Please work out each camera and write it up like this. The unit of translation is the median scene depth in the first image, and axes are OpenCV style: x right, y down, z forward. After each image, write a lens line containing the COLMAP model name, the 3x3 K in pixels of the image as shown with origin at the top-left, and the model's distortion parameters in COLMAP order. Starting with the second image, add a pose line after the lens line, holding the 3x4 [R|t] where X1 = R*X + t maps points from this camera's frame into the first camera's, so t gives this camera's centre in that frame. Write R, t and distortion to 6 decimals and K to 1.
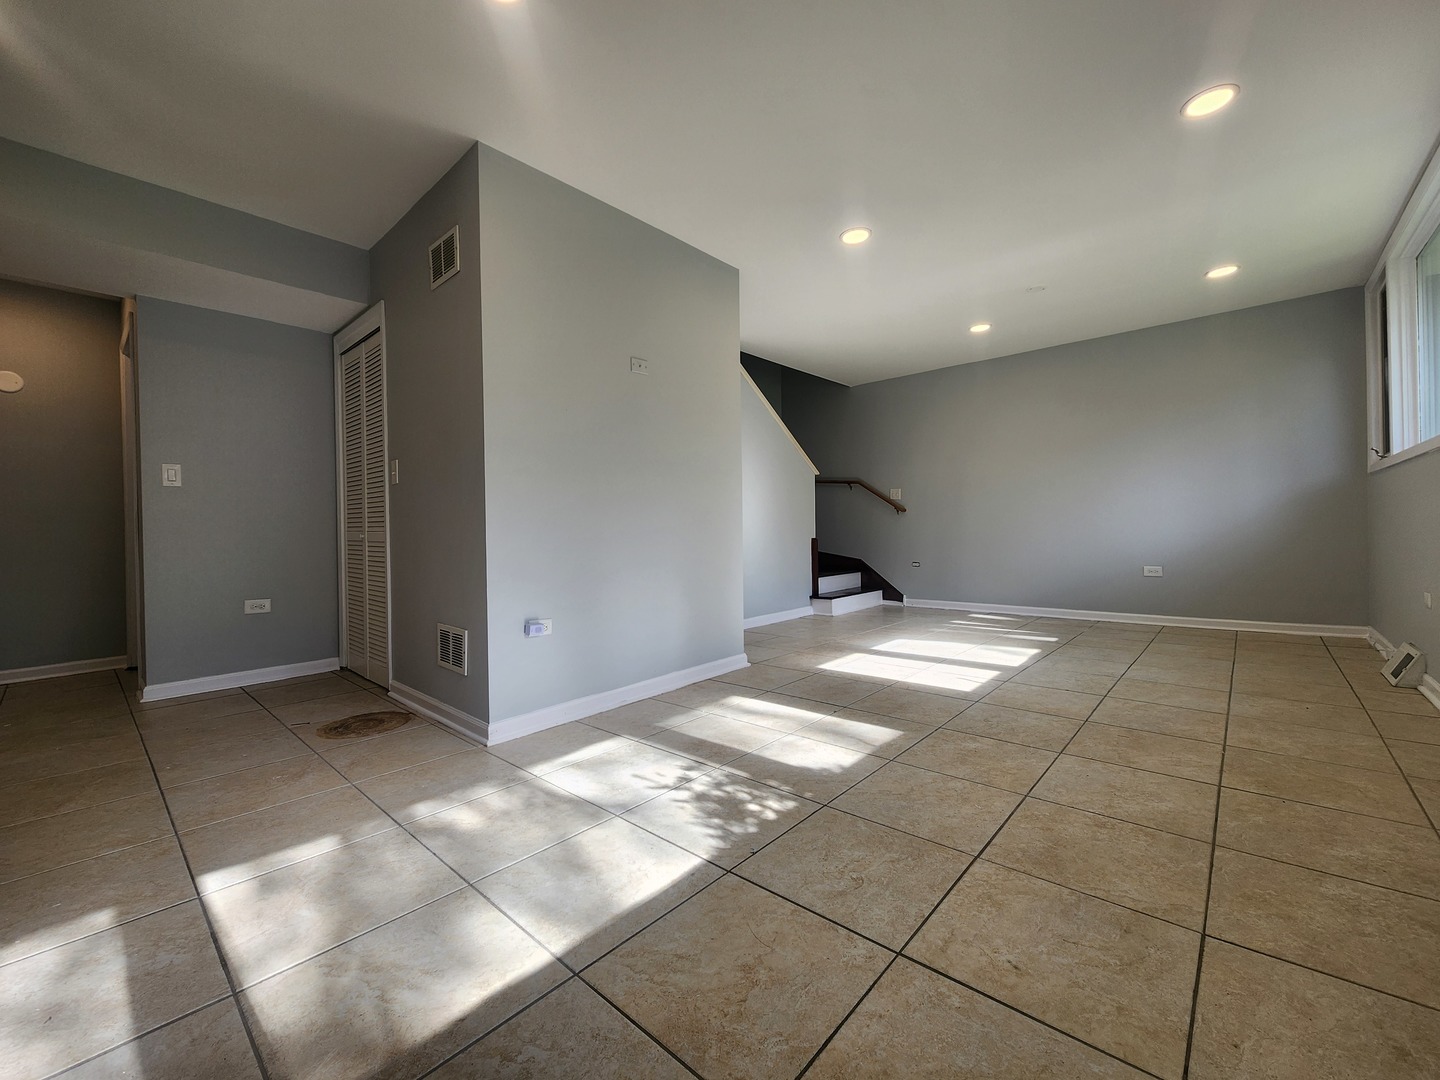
lens RADIAL K [[585.7, 0, 725.8], [0, 585.7, 533.9], [0, 0, 1]] dist [0.001730, -0.002392]
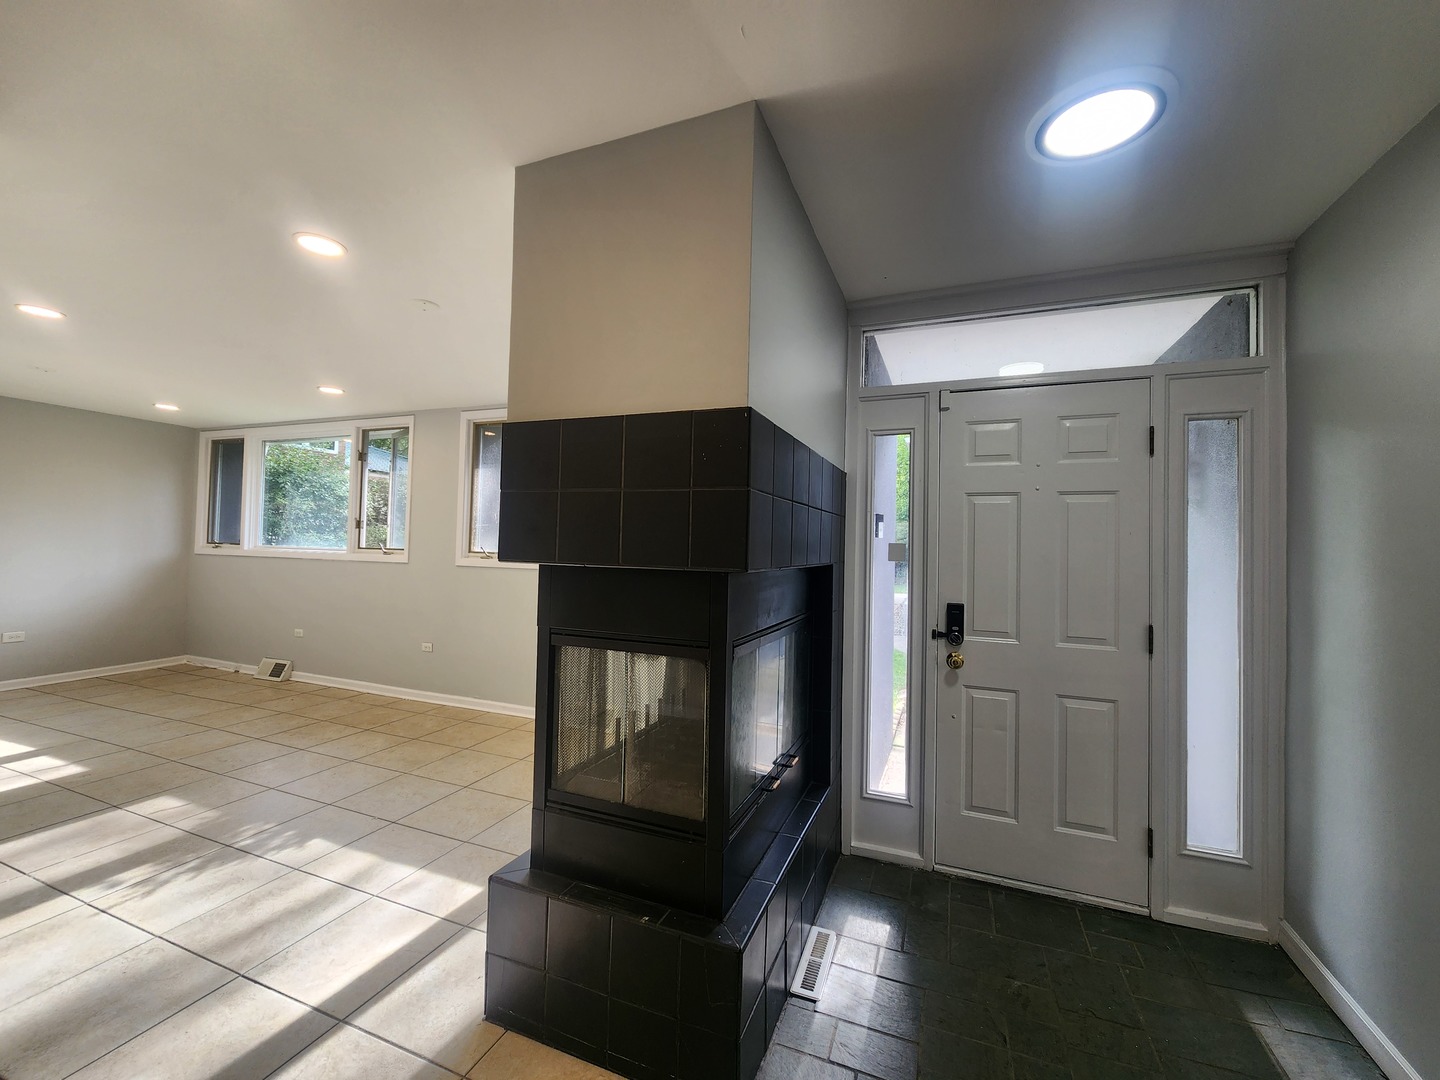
lens RADIAL K [[585.7, 0, 725.8], [0, 585.7, 533.9], [0, 0, 1]] dist [0.001730, -0.002392]
pose [[-0.346337, 0.031231, 0.937590, -1.451483], [-0.013733, 0.999170, -0.038355, -0.206285], [-0.938010, -0.026160, -0.345620, 0.429421]]
